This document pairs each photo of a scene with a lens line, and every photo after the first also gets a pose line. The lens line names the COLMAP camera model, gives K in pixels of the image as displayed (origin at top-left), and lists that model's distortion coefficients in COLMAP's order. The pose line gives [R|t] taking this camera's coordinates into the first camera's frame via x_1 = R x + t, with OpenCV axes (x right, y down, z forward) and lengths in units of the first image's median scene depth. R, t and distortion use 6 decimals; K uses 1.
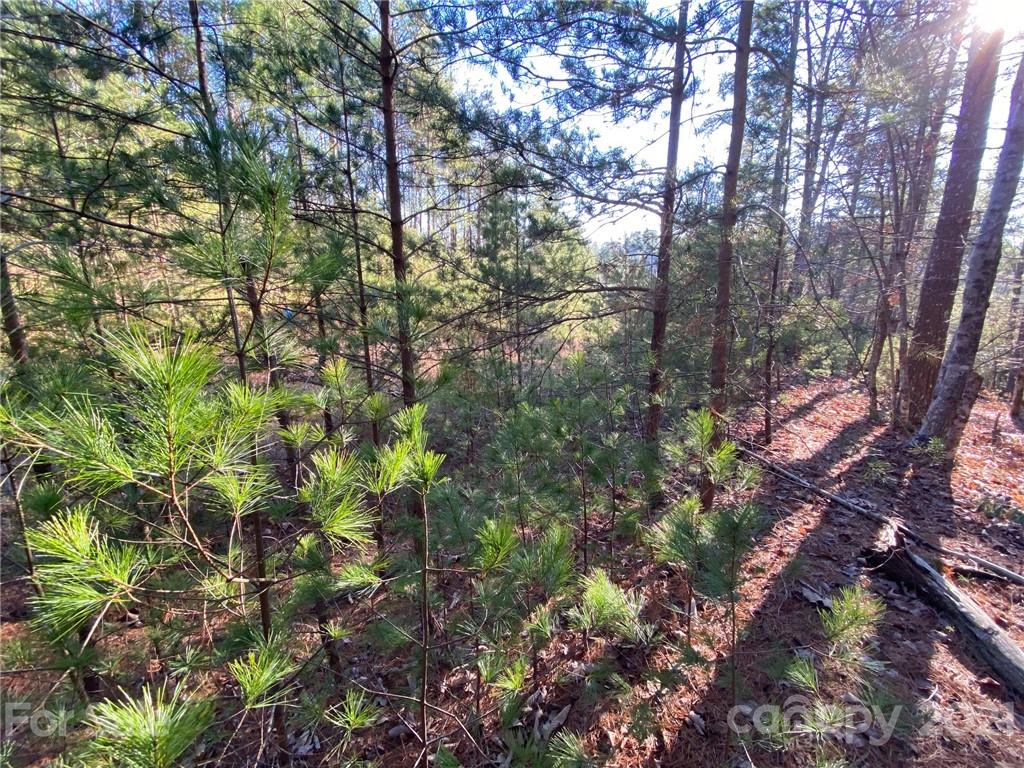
lens RADIAL K [[453.5, 0, 512.0], [0, 453.5, 384.0], [0, 0, 1]] dist [-0.000551, -0.018054]
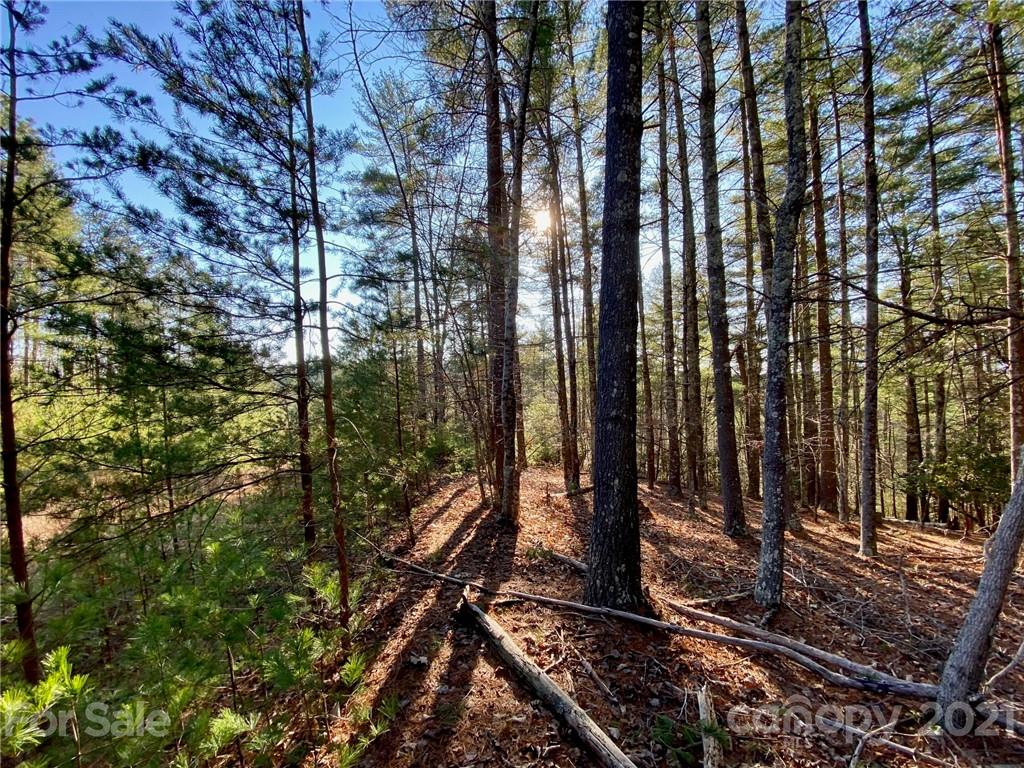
lens RADIAL K [[411.7, 0, 512.0], [0, 411.7, 384.0], [0, 0, 1]] dist [0.000051, -0.012527]
pose [[0.759395, -0.036835, 0.649586, 0.031231], [0.205849, 0.960712, -0.186168, -0.069206], [-0.617207, 0.275092, 0.737143, -0.333600]]
